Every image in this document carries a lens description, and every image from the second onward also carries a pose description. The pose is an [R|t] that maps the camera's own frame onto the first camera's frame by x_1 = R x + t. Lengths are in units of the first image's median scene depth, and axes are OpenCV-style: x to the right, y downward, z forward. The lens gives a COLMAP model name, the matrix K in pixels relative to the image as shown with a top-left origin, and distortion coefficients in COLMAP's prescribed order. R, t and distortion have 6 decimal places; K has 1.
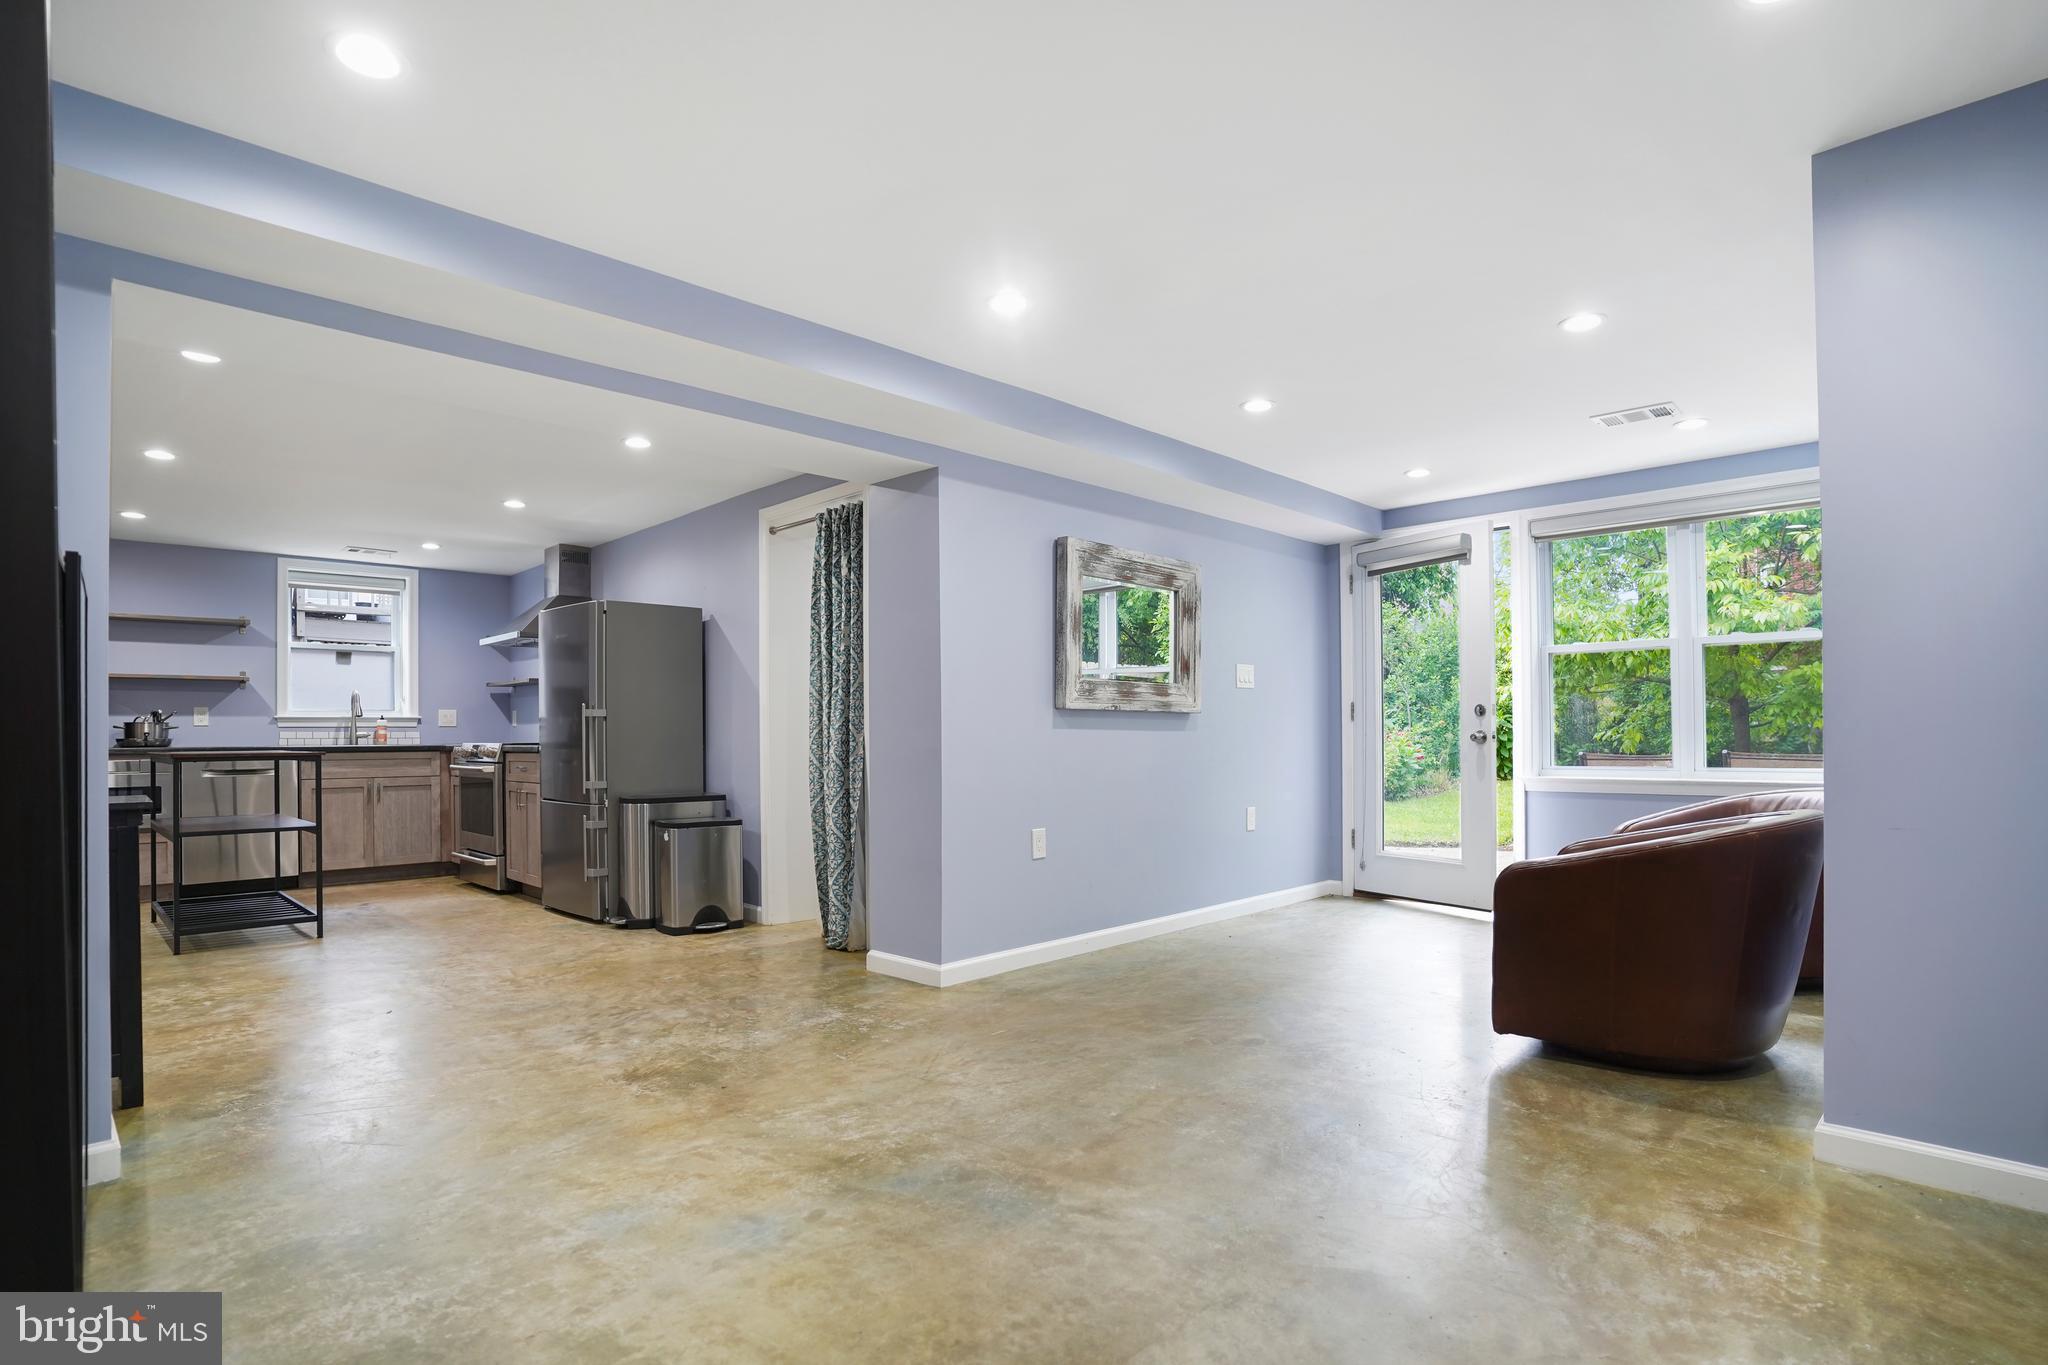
lens RADIAL K [[1045.7, 0, 1006.9], [0, 1045.7, 723.3], [0, 0, 1]] dist [0.000024, 0.000415]
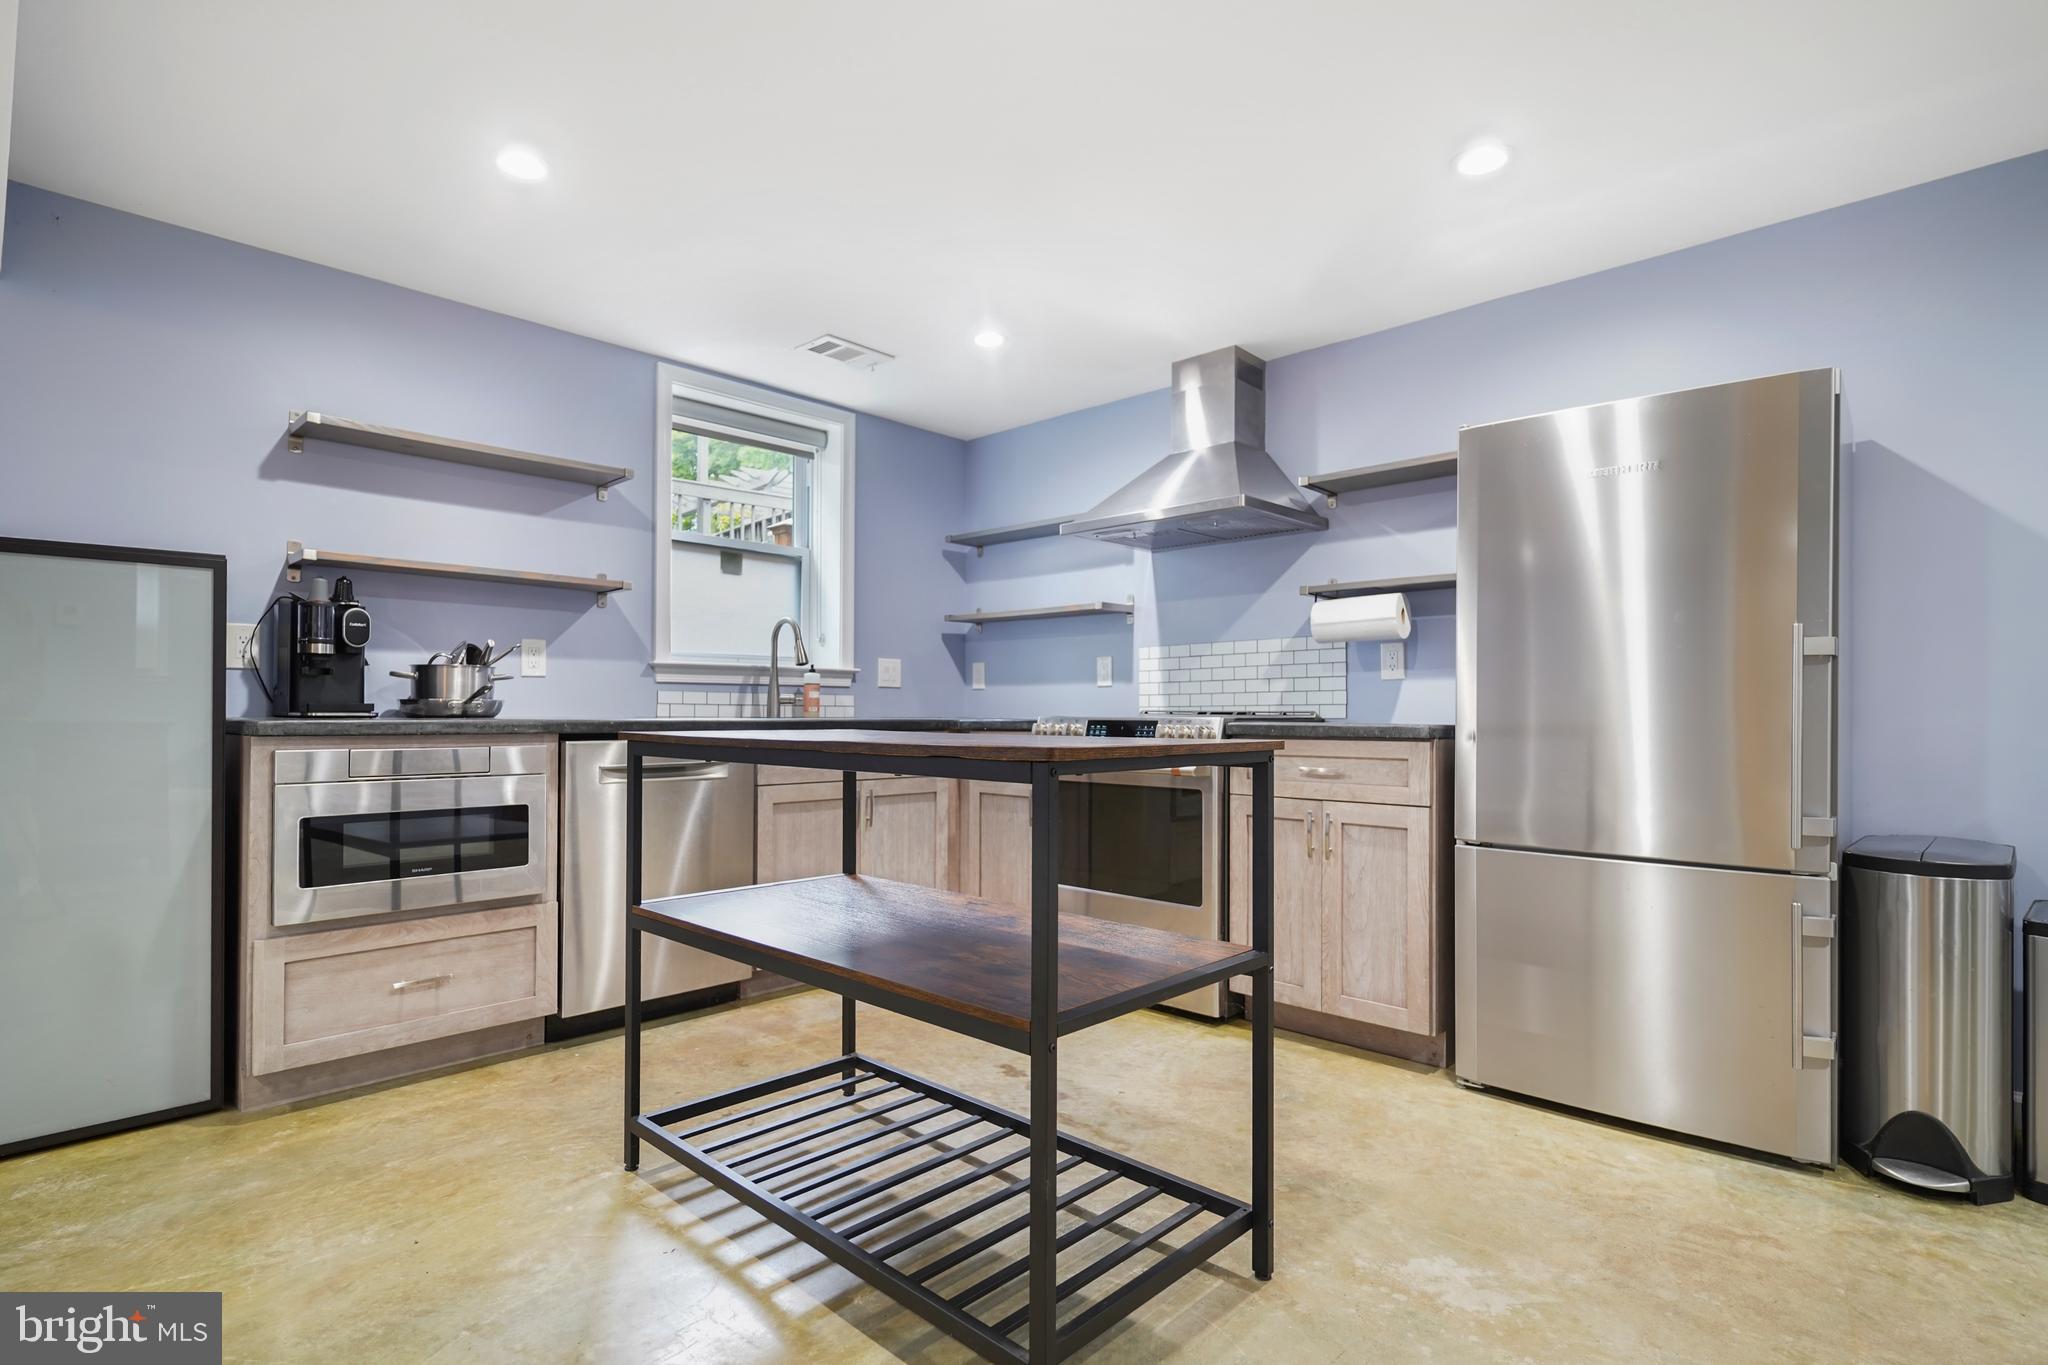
lens RADIAL K [[1020.3, 0, 1074.8], [0, 1020.3, 704.9], [0, 0, 1]] dist [-0.022915, -0.000077]
pose [[0.997277, 0.013873, 0.072432, -0.491322], [-0.014123, 0.999896, 0.002933, 0.009993], [-0.072384, -0.003948, 0.997369, 0.442494]]
